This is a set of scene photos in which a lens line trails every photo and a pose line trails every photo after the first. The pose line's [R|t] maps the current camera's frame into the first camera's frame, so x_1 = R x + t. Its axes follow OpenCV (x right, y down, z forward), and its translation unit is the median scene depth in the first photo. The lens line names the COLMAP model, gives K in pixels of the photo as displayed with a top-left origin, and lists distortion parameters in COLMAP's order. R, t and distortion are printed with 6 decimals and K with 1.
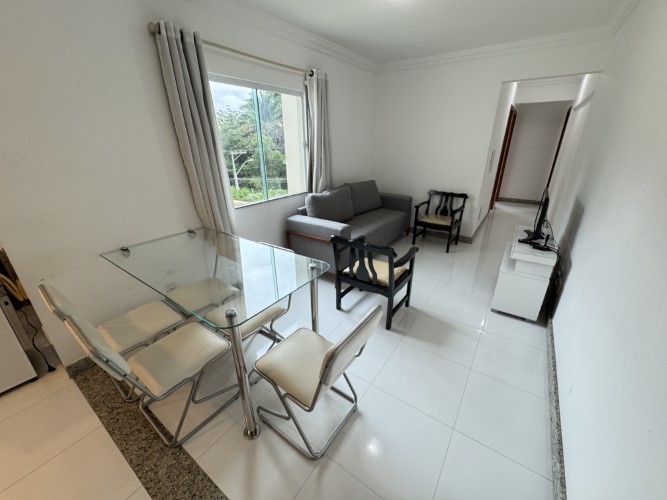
lens RADIAL K [[267.3, 0, 334.7], [0, 267.3, 249.8], [0, 0, 1]] dist [-0.002012, -0.000607]
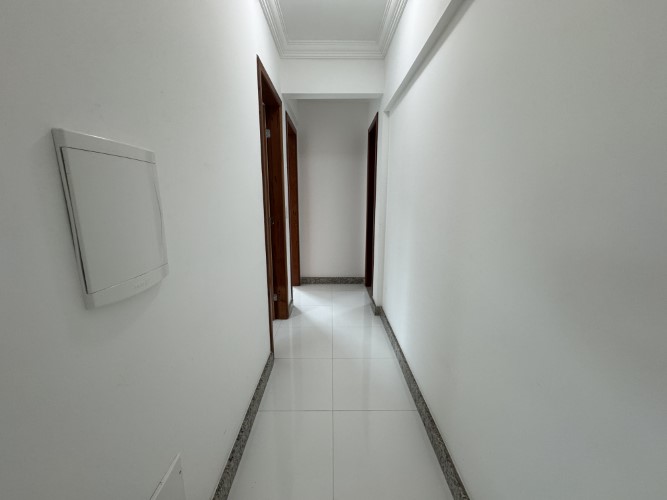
lens RADIAL K [[267.3, 0, 333.0], [0, 267.3, 249.7], [0, 0, 1]] dist [-0.002012, -0.000607]
pose [[0.814199, -0.103761, 0.571238, 0.424250], [0.216502, 0.967194, -0.132902, -0.194993], [-0.538708, 0.231883, 0.809953, 0.594905]]
